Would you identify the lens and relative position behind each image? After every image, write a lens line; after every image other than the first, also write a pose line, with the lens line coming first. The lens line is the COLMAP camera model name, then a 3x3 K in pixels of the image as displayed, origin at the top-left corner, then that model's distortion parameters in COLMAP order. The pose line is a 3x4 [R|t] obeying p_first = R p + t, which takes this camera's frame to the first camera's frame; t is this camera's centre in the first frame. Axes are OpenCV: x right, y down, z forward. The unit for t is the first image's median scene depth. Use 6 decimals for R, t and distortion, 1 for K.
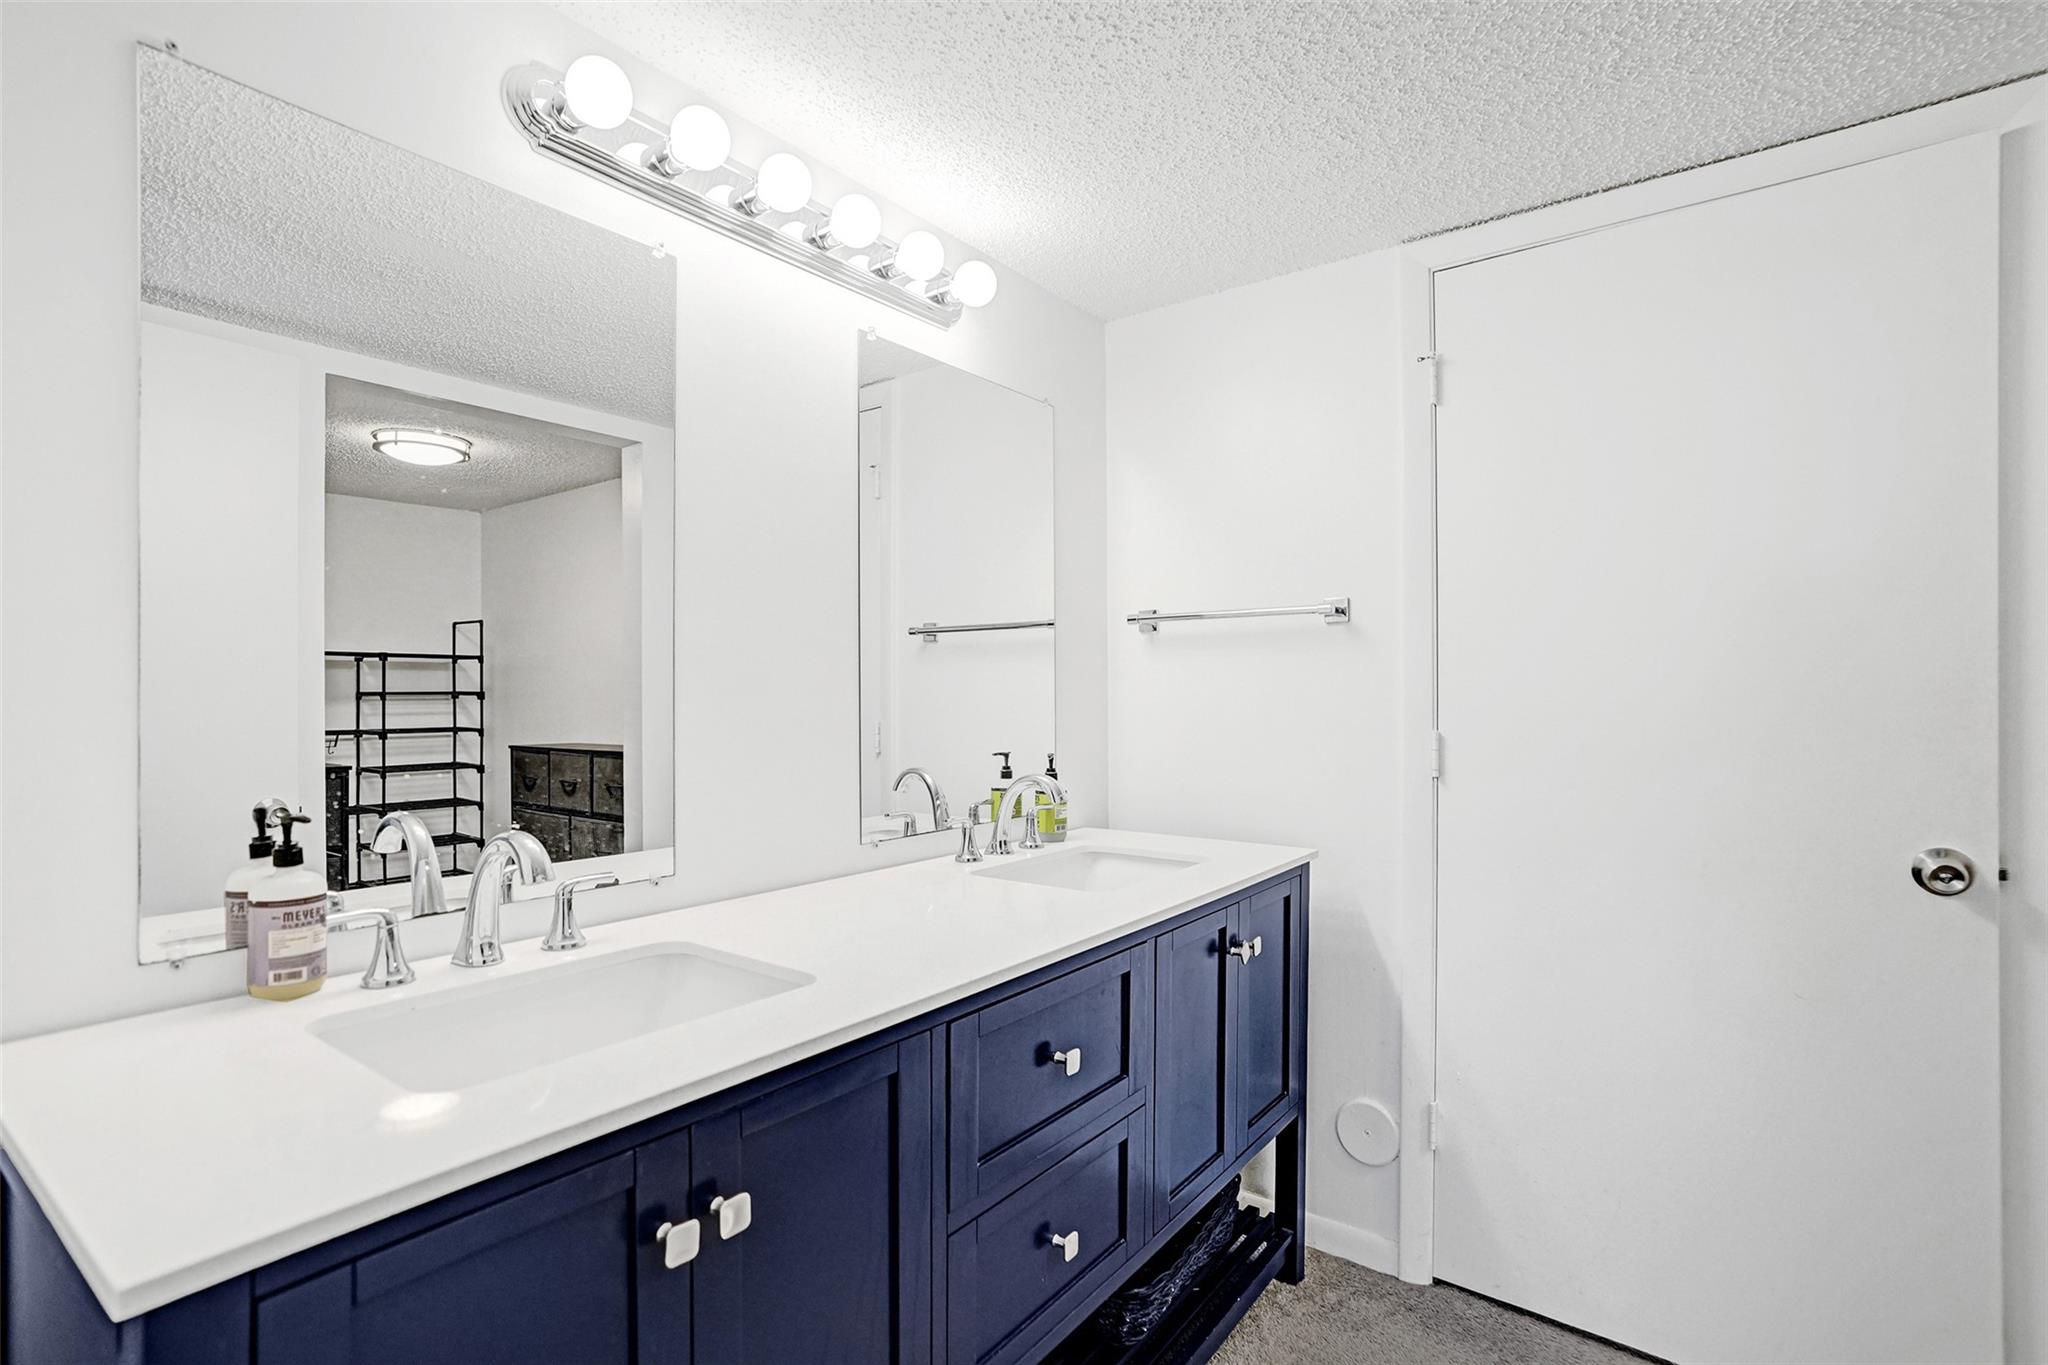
lens RADIAL K [[978.3, 0, 1022.9], [0, 978.3, 688.0], [0, 0, 1]] dist [-0.039605, 0.017999]
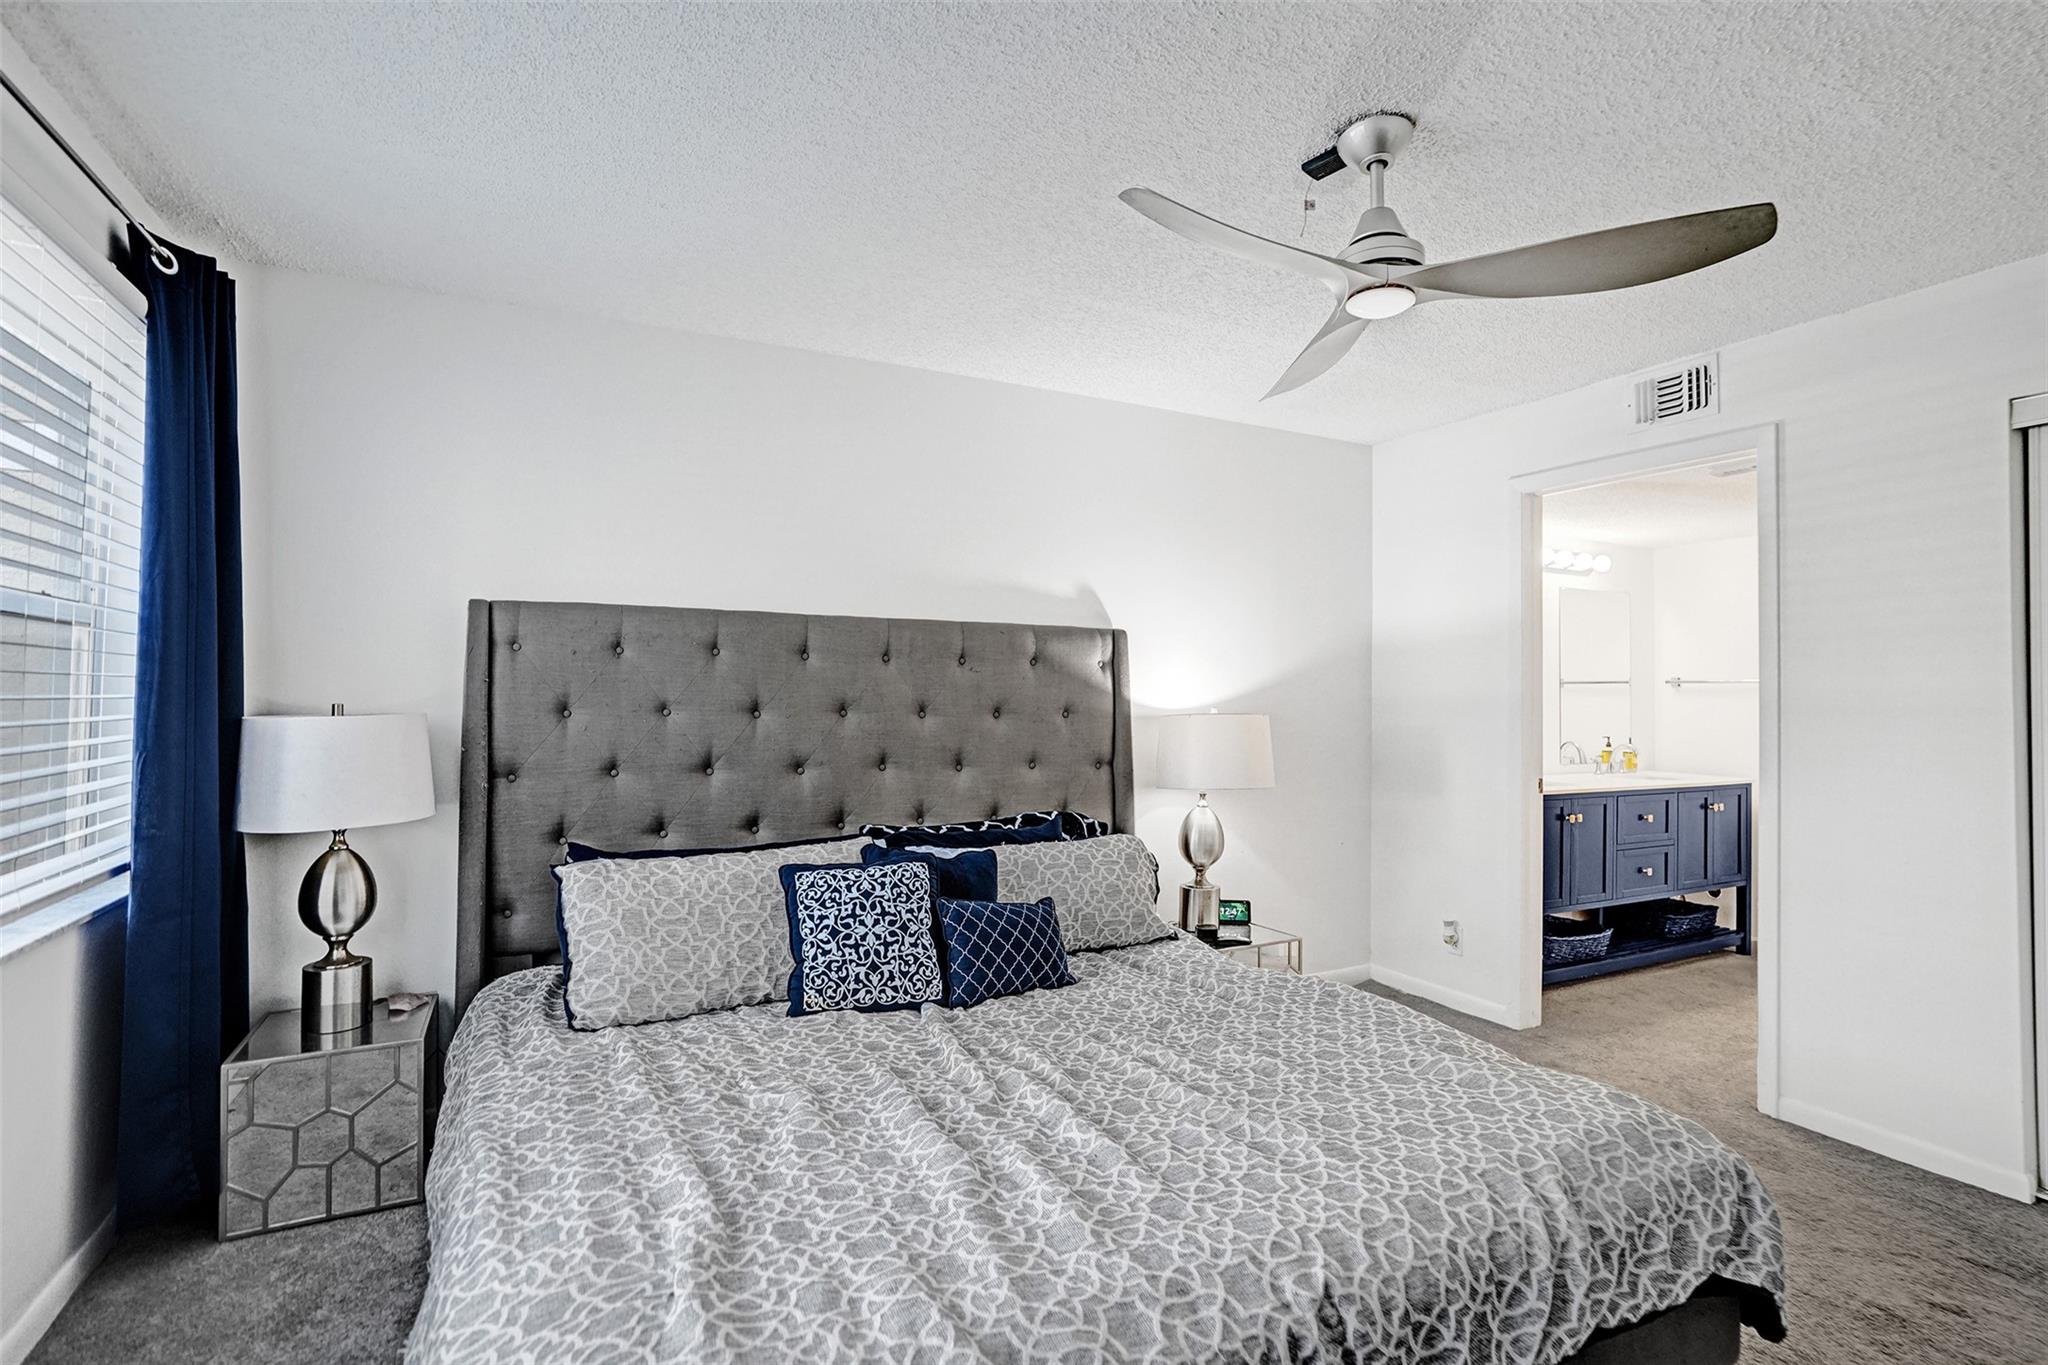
lens RADIAL K [[980.4, 0, 1023.6], [0, 980.4, 678.0], [0, 0, 1]] dist [-0.053723, 0.028901]
pose [[0.892450, 0.002632, -0.451139, -0.289959], [-0.010104, 0.999849, -0.014154, -0.039791], [0.451033, 0.017190, 0.892342, -2.258802]]
